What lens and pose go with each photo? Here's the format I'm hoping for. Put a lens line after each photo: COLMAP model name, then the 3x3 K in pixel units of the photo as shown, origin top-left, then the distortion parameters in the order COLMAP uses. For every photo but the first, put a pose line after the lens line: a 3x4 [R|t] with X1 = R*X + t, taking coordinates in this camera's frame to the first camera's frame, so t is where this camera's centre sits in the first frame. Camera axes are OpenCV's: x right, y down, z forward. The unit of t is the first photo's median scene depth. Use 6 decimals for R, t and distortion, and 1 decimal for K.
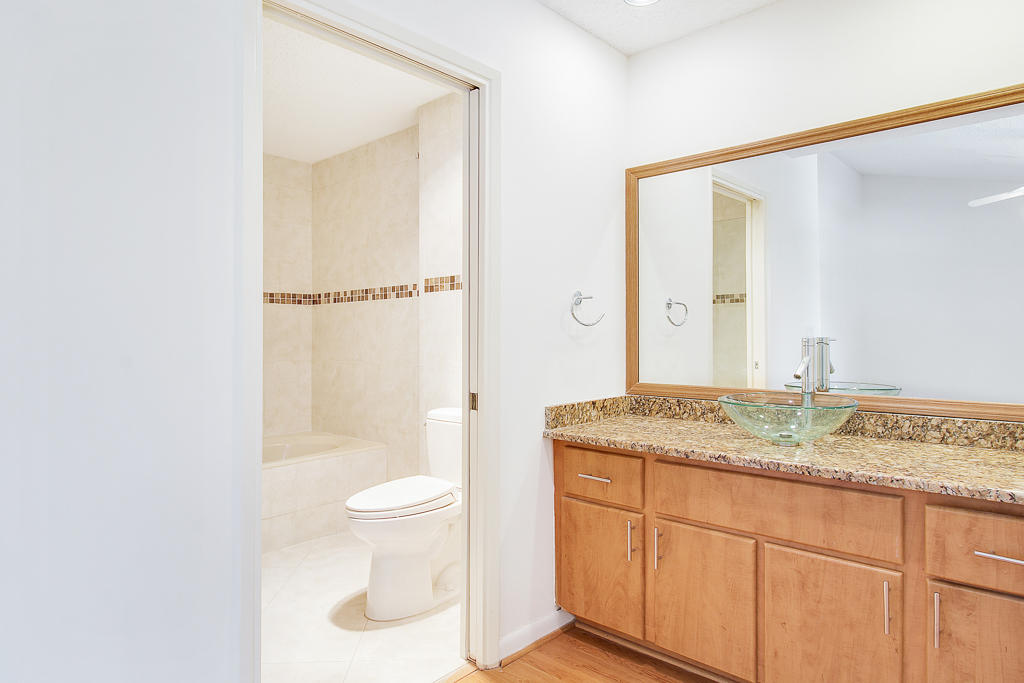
lens RADIAL K [[622.9, 0, 511.5], [0, 622.9, 338.4], [0, 0, 1]] dist [-0.007451, -0.000307]
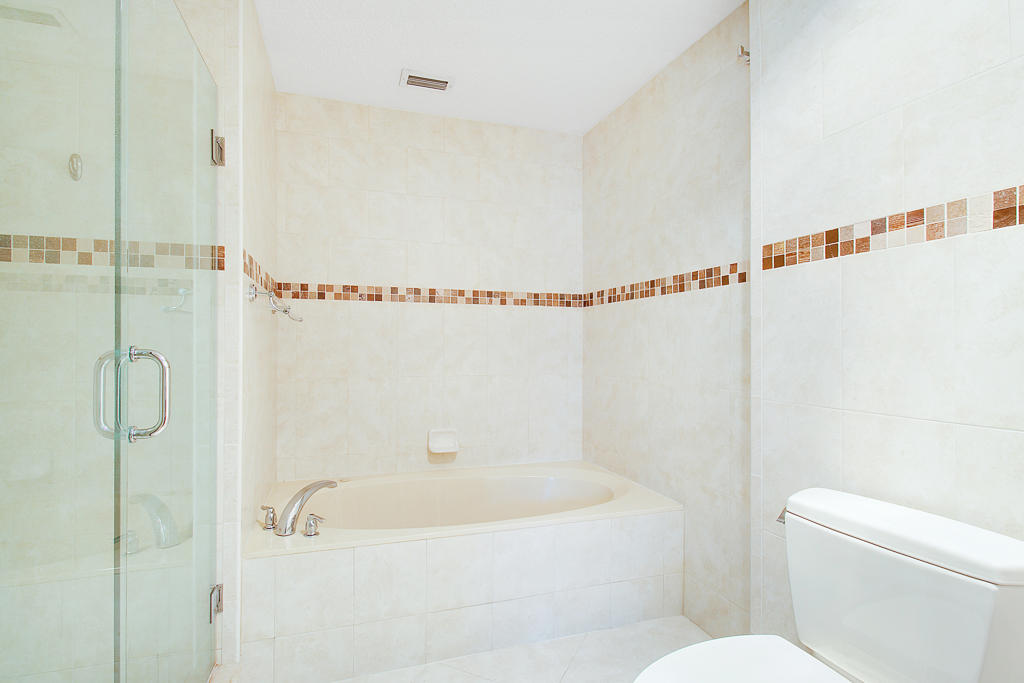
lens RADIAL K [[498.3, 0, 505.1], [0, 498.3, 336.1], [0, 0, 1]] dist [-0.000488, -0.000027]
pose [[0.880689, -0.004114, -0.473677, -0.110214], [-0.004177, 0.999856, -0.016450, -0.004746], [0.473676, 0.016466, 0.880545, 0.413026]]
